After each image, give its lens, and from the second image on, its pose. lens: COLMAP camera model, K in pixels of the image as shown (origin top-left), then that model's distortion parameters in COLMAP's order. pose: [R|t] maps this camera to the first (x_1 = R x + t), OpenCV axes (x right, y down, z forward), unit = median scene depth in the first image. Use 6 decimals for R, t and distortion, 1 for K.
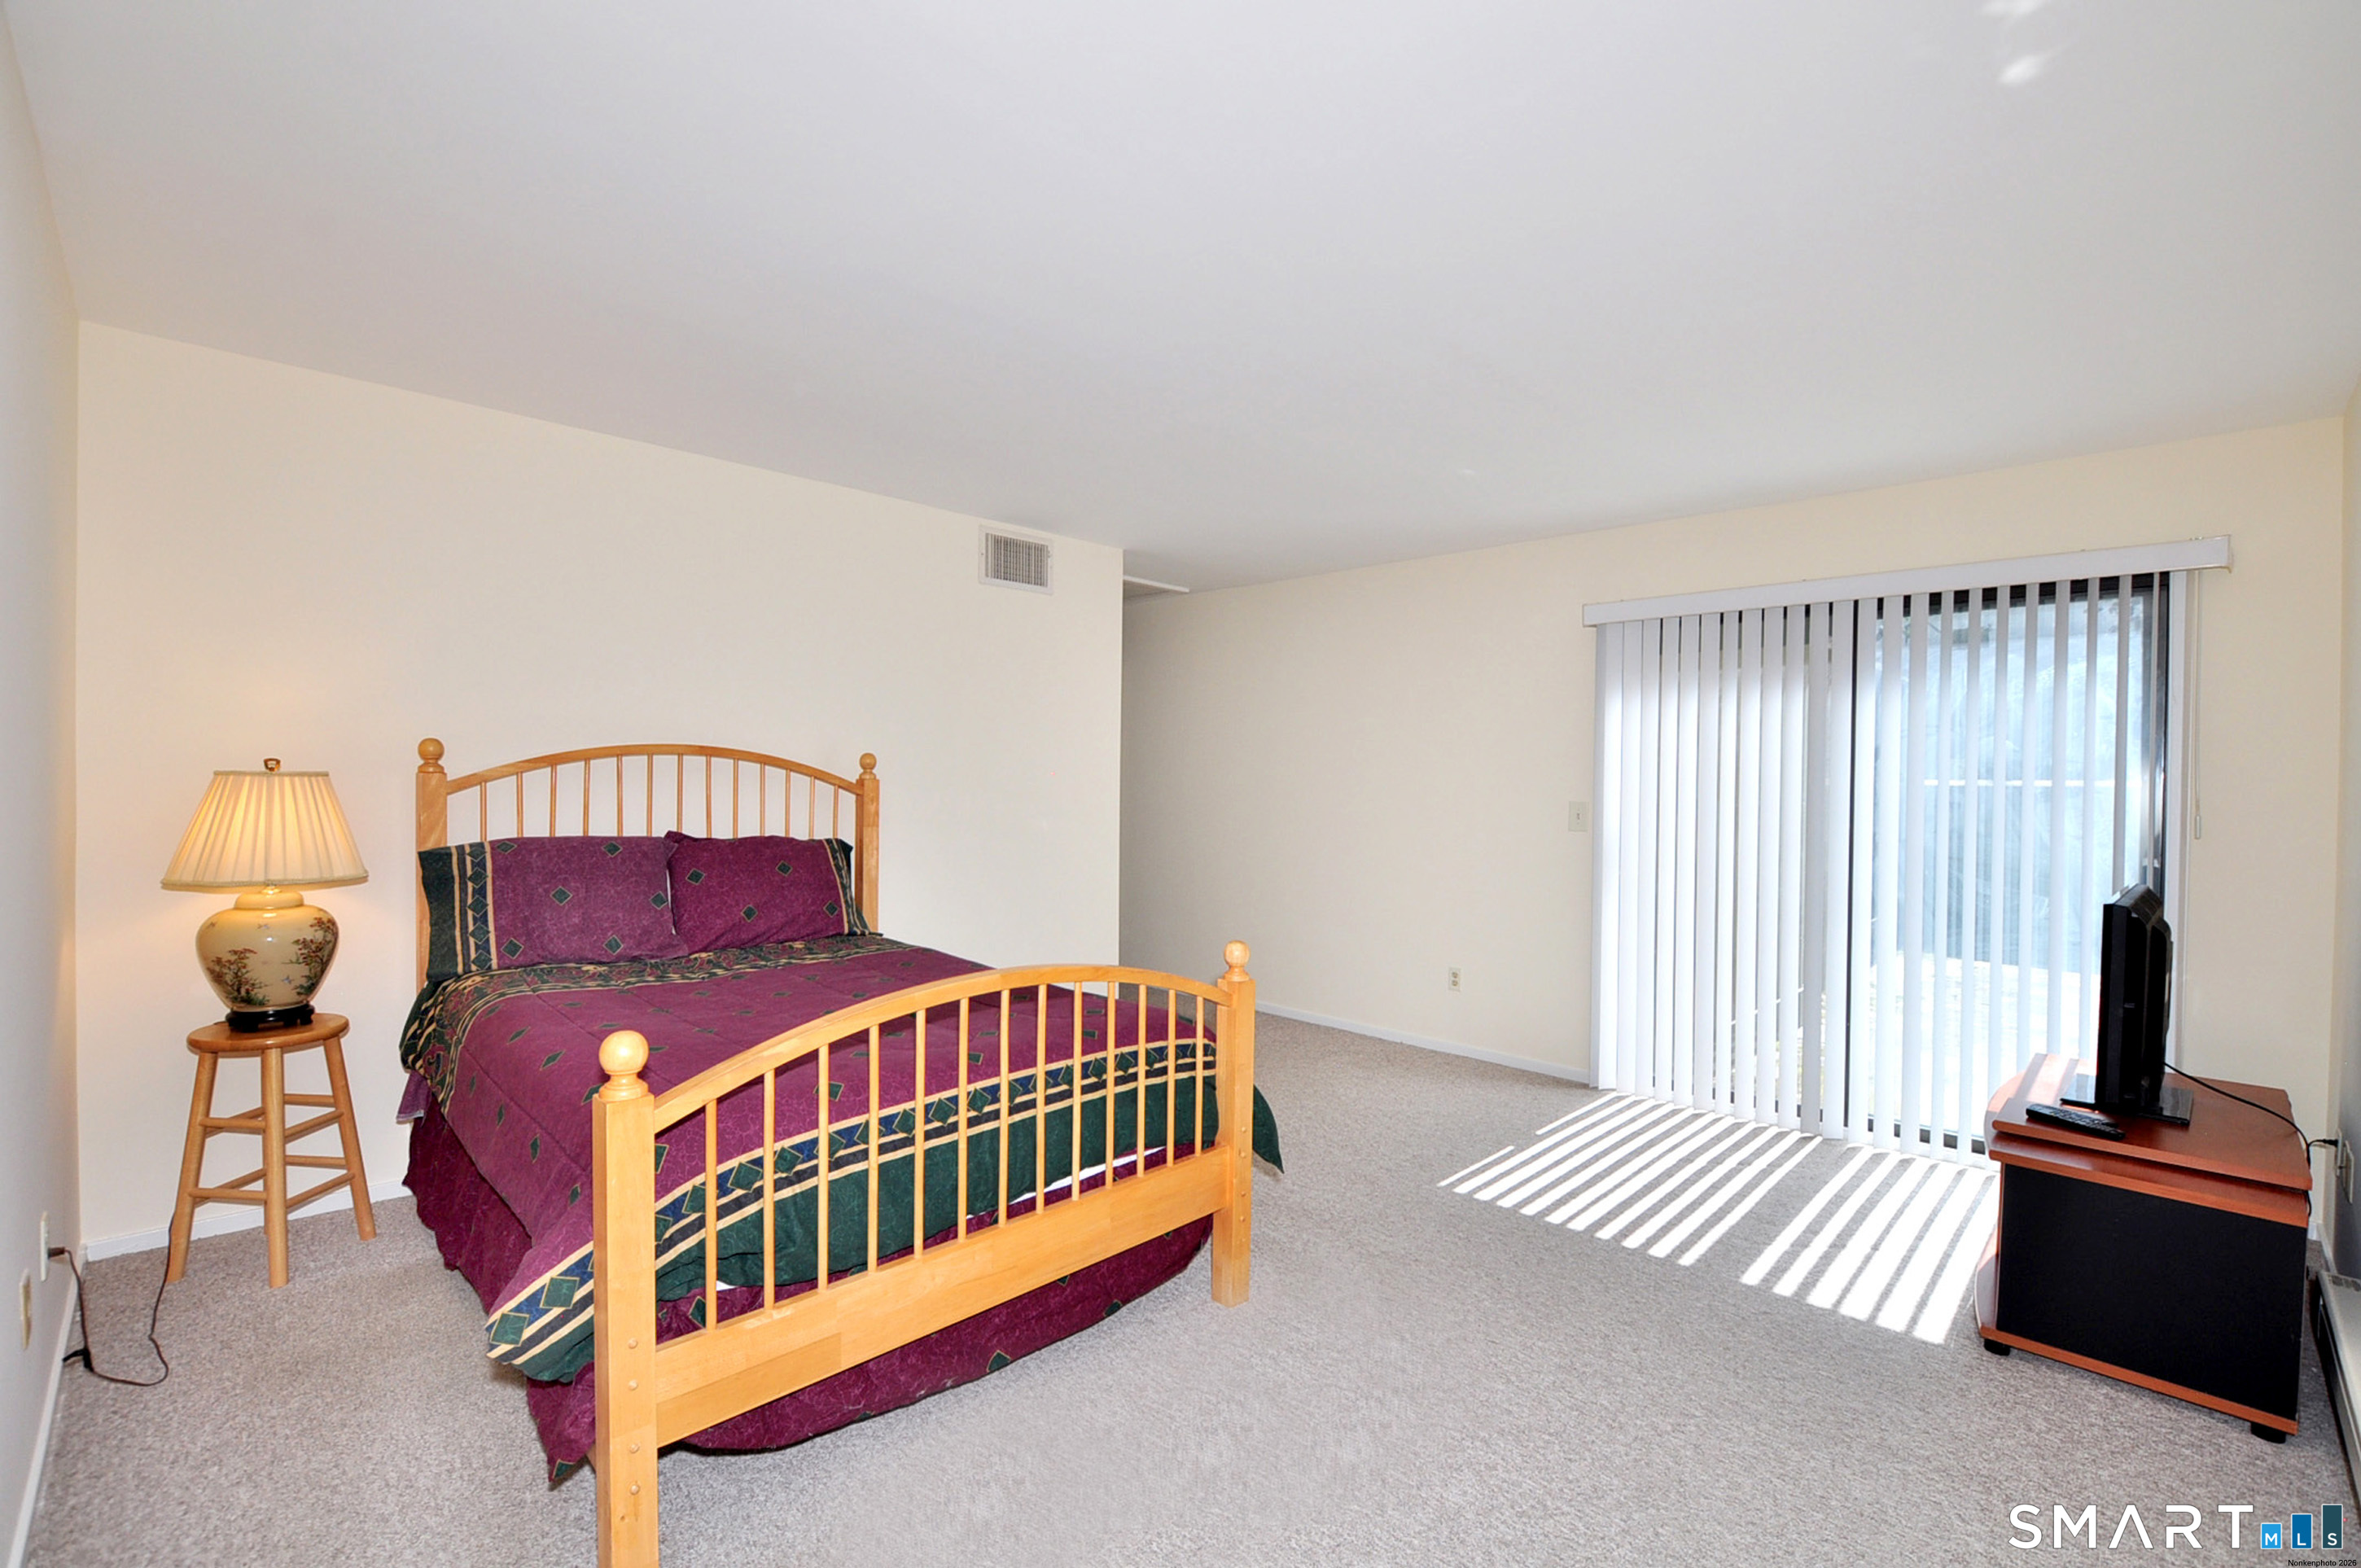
lens RADIAL K [[1034.7, 0, 1185.1], [0, 1034.7, 791.6], [0, 0, 1]] dist [-0.023229, 0.000046]
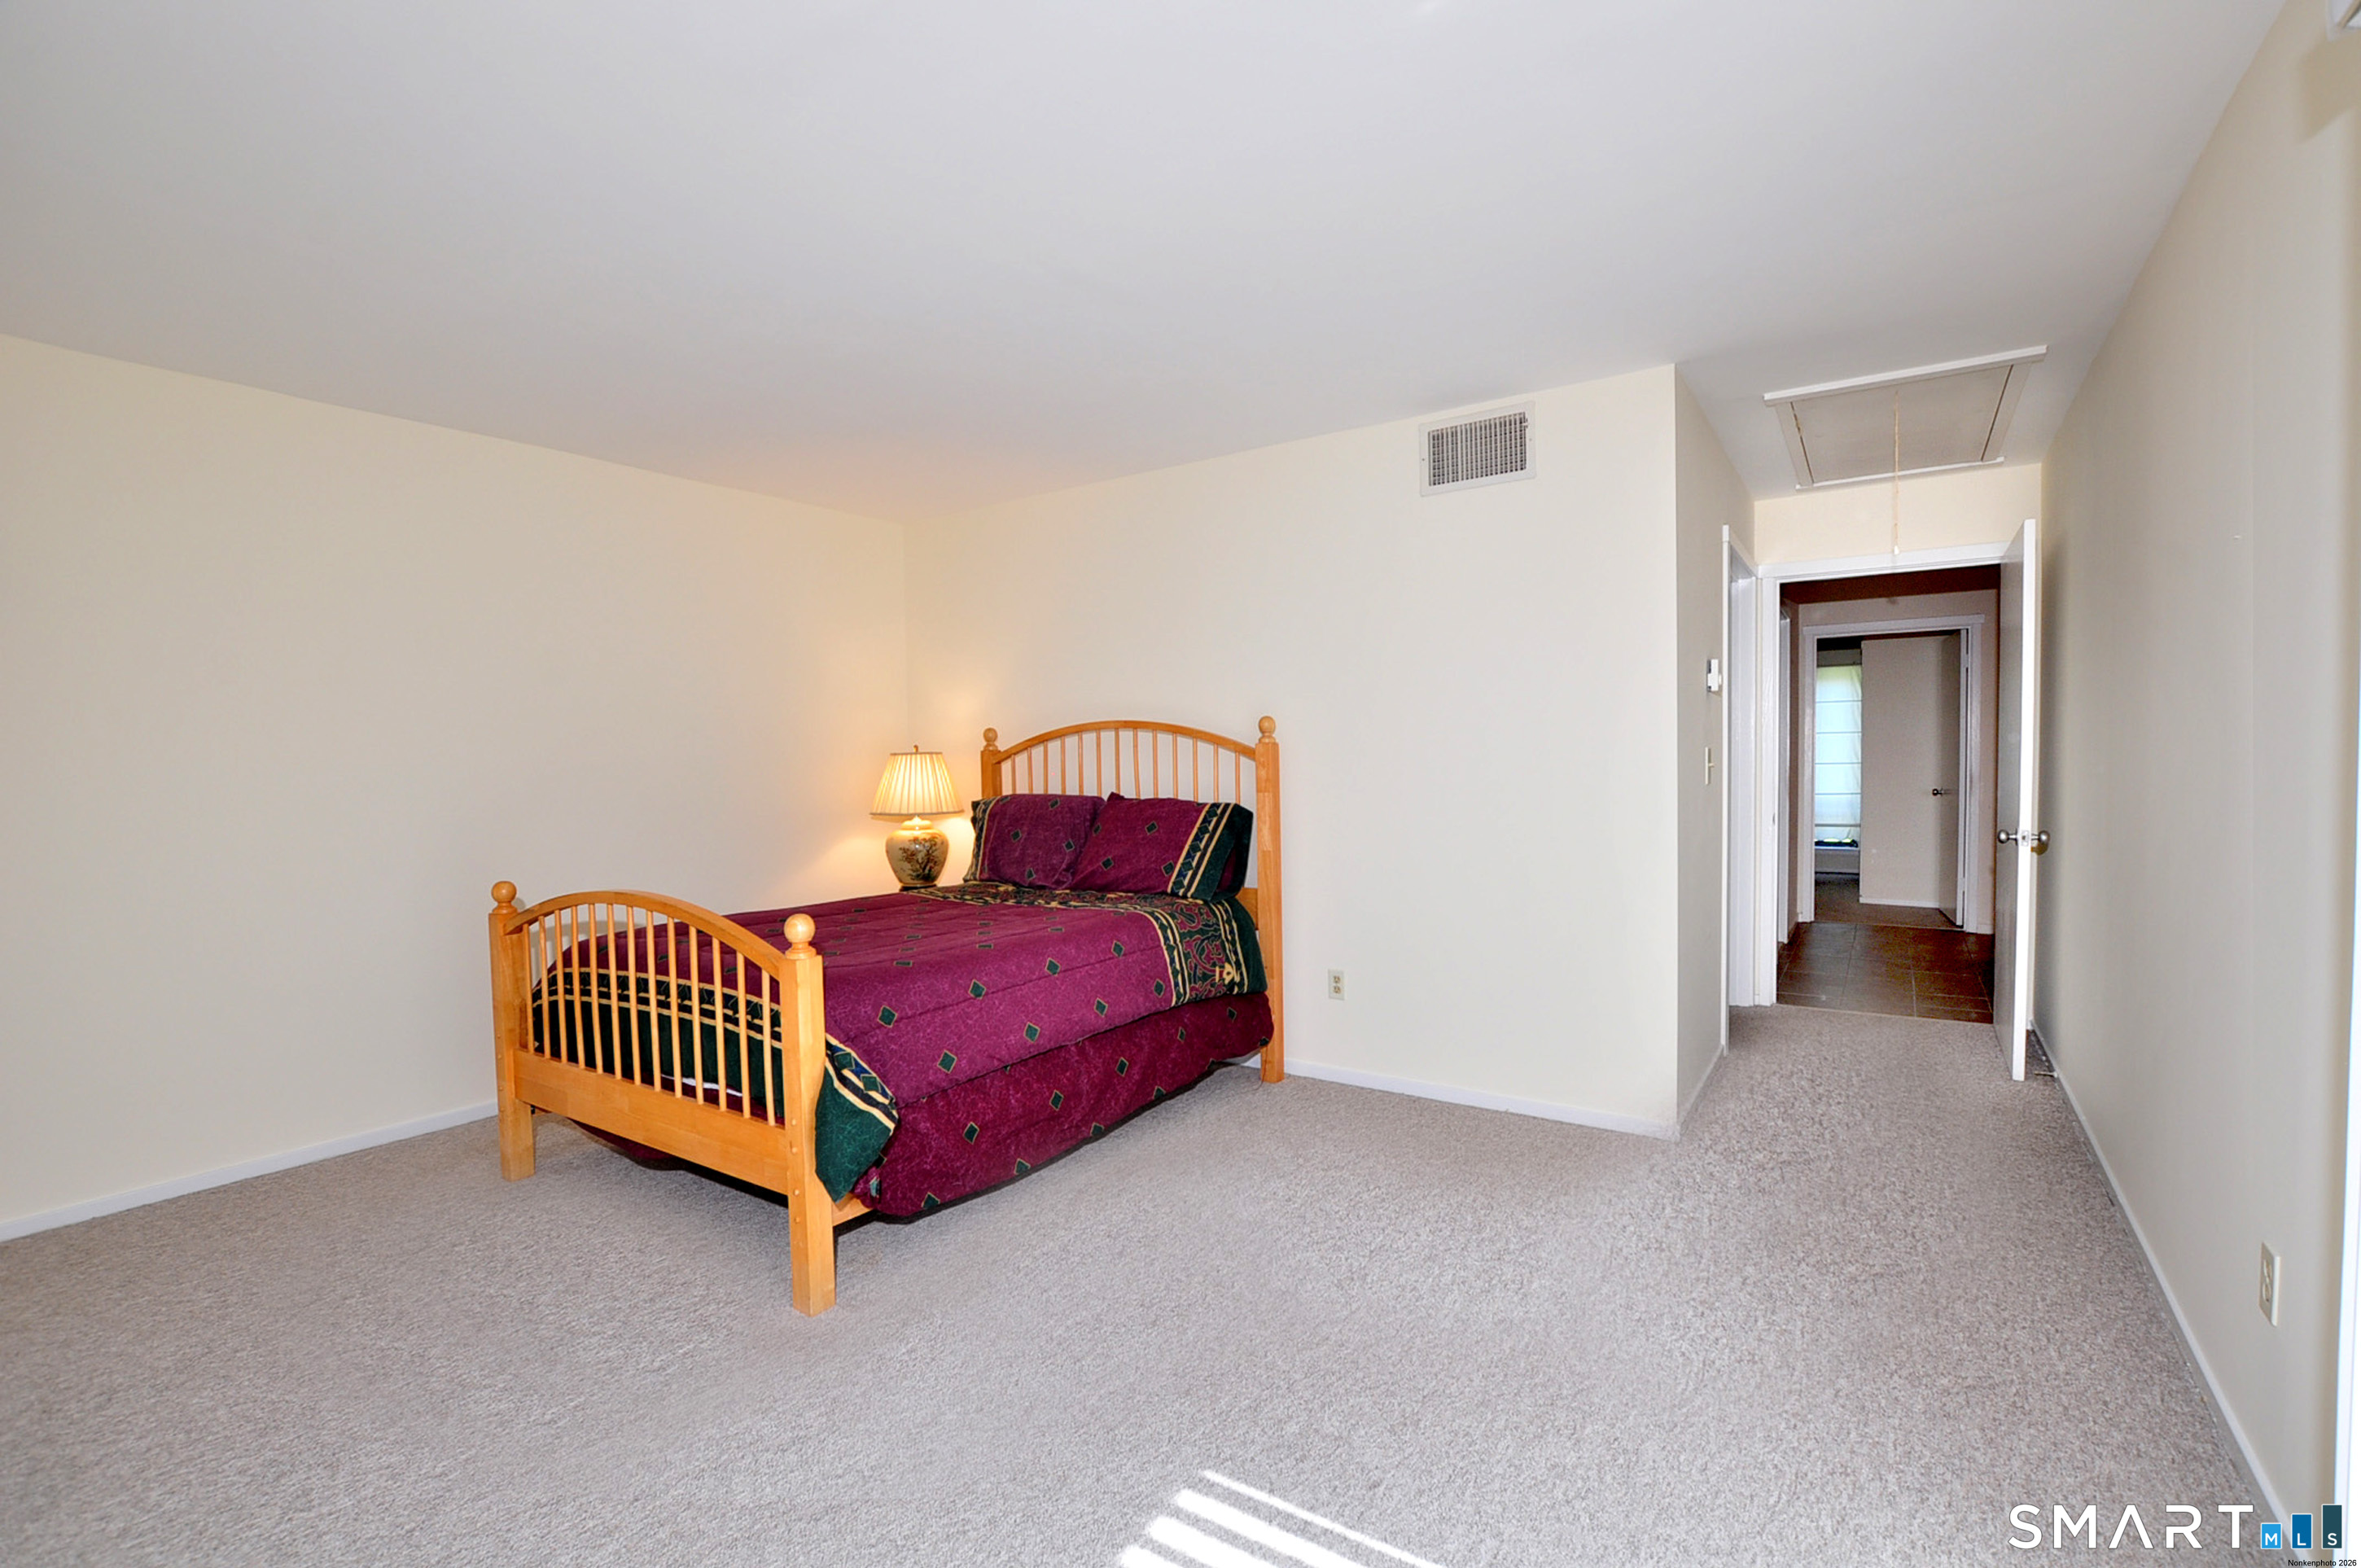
lens RADIAL K [[1034.7, 0, 1185.8], [0, 1034.7, 789.2], [0, 0, 1]] dist [-0.023229, 0.000046]
pose [[0.183244, 0.008768, -0.983028, 0.726948], [0.009381, 0.999899, 0.010667, 0.022346], [0.983023, -0.011176, 0.183144, 0.855129]]
